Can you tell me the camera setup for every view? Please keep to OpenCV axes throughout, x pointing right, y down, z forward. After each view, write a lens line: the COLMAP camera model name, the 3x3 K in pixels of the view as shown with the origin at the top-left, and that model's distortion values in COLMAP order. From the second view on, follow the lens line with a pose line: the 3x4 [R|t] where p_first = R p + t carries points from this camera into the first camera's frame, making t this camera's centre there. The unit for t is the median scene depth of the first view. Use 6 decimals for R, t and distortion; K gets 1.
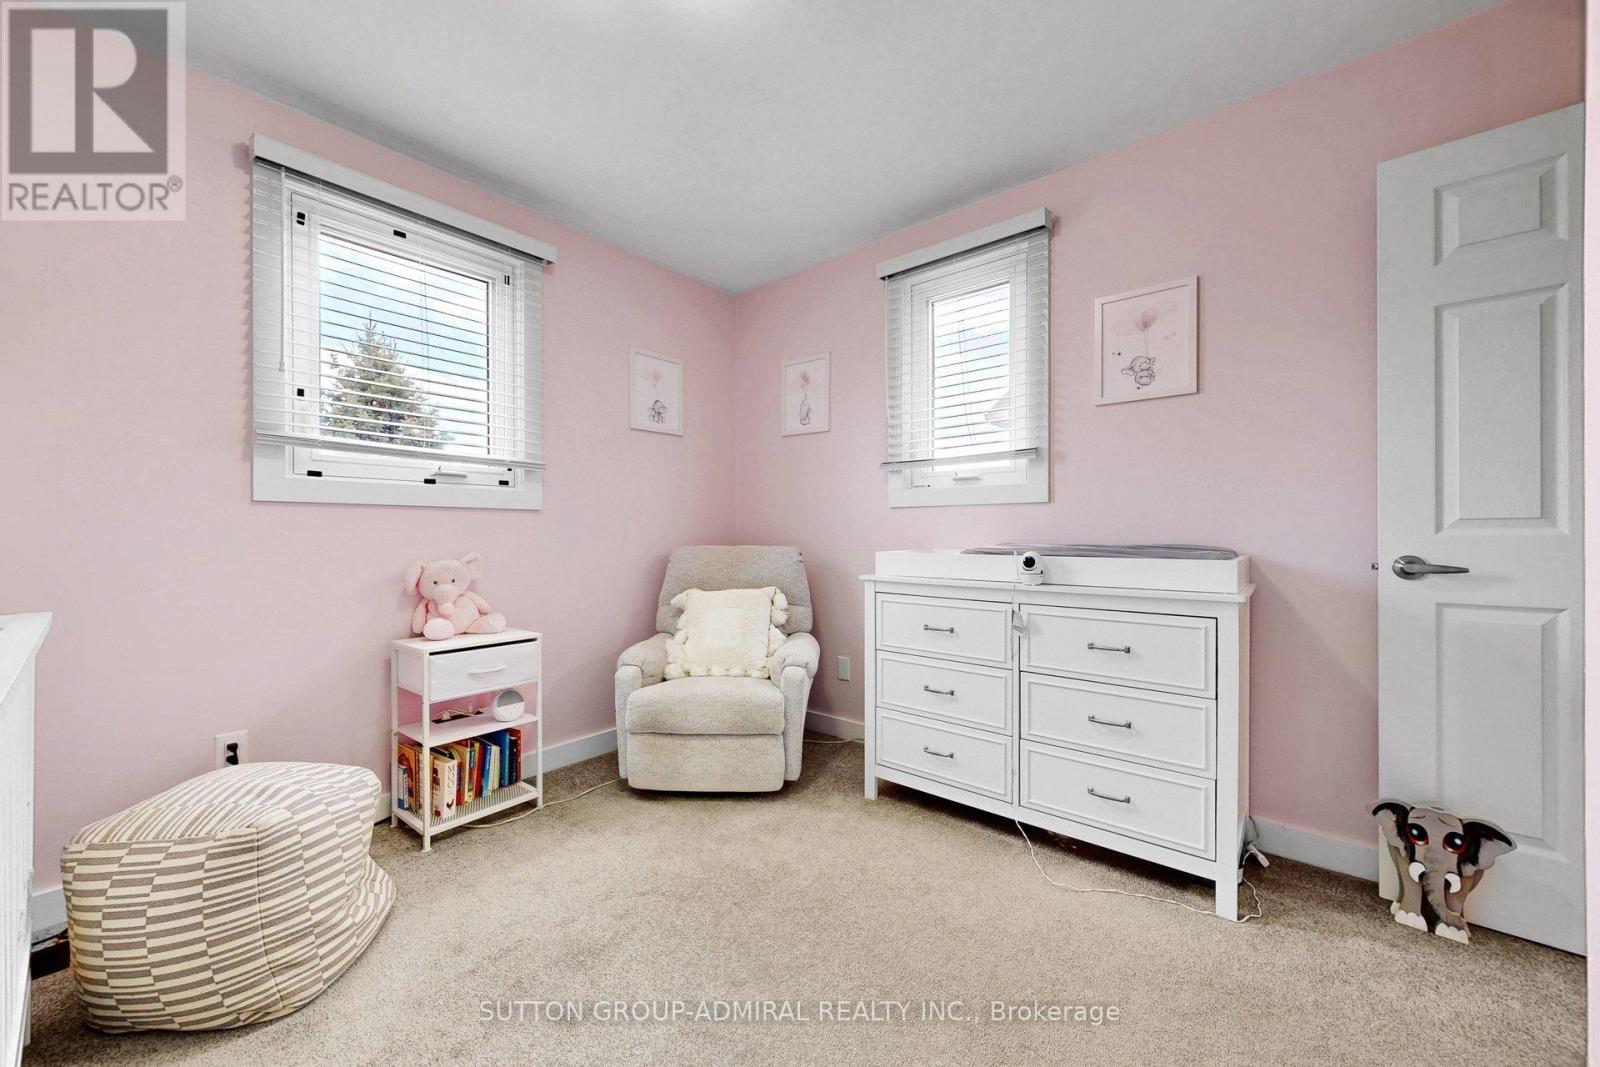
lens RADIAL K [[605.9, 0, 800.7], [0, 605.9, 534.7], [0, 0, 1]] dist [0.009676, -0.000048]
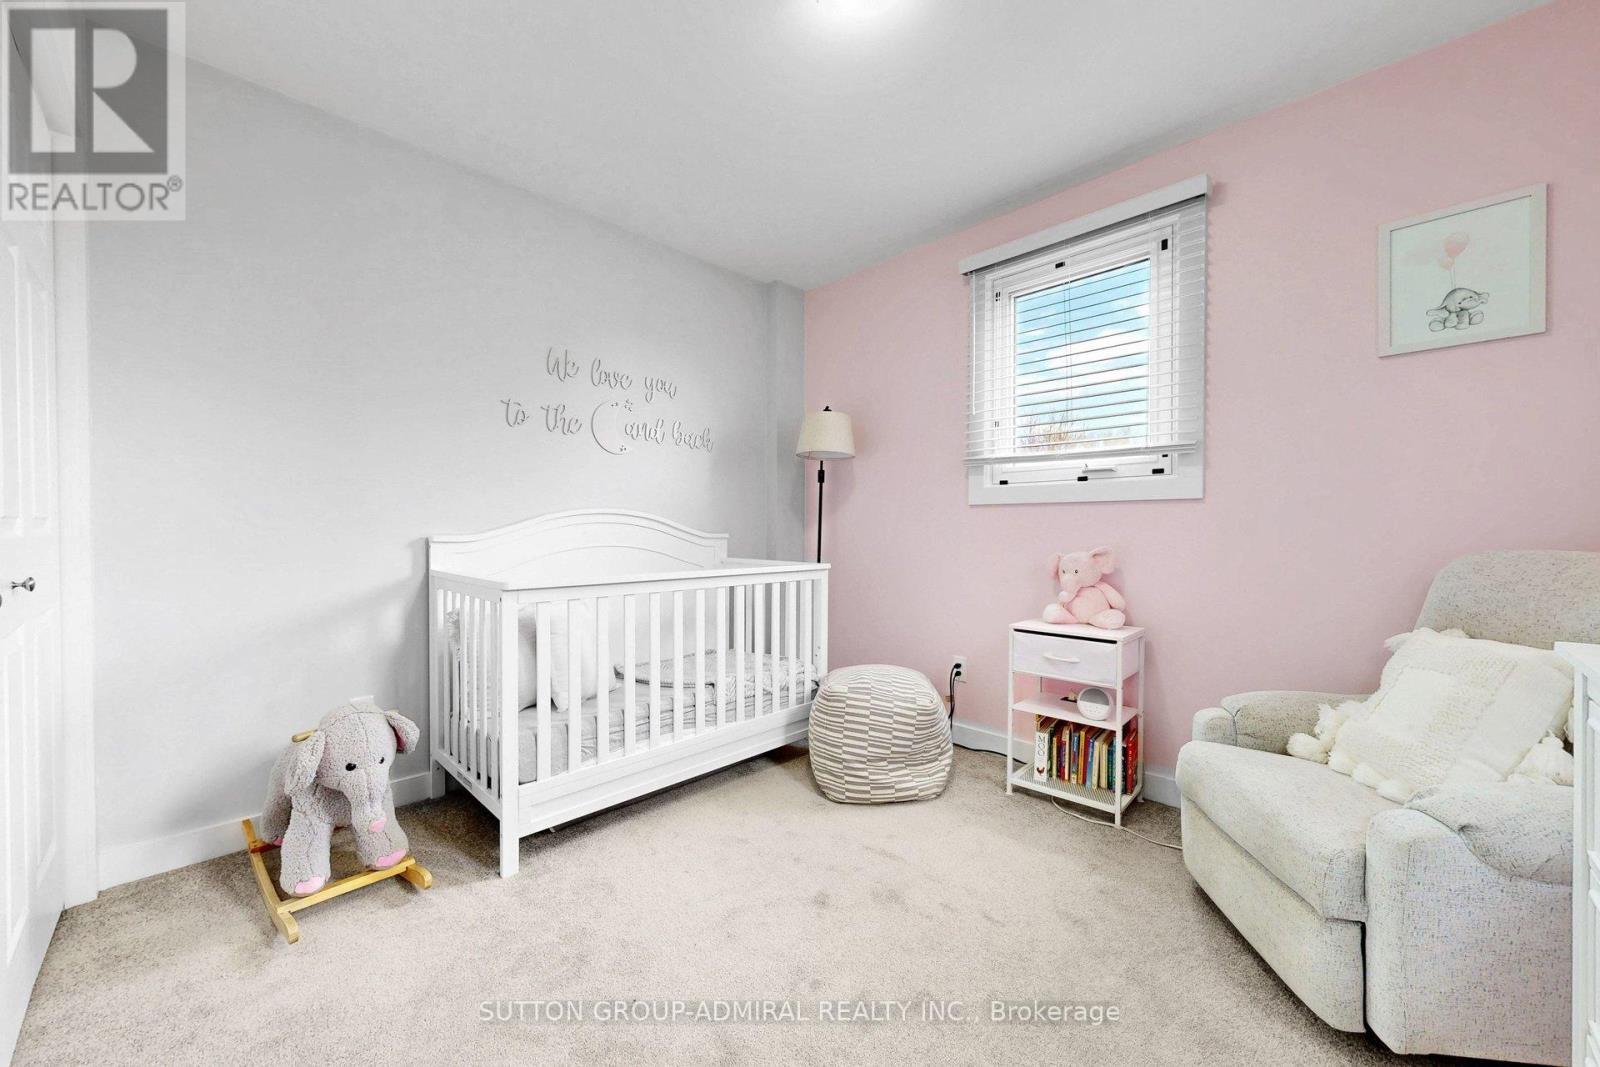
lens RADIAL K [[605.9, 0, 801.3], [0, 605.9, 535.1], [0, 0, 1]] dist [0.009676, -0.000048]
pose [[-0.076754, 0.010943, -0.996990, 0.528273], [-0.001070, 0.999938, 0.011057, 0.001087], [0.997049, 0.001915, -0.076738, 0.613017]]
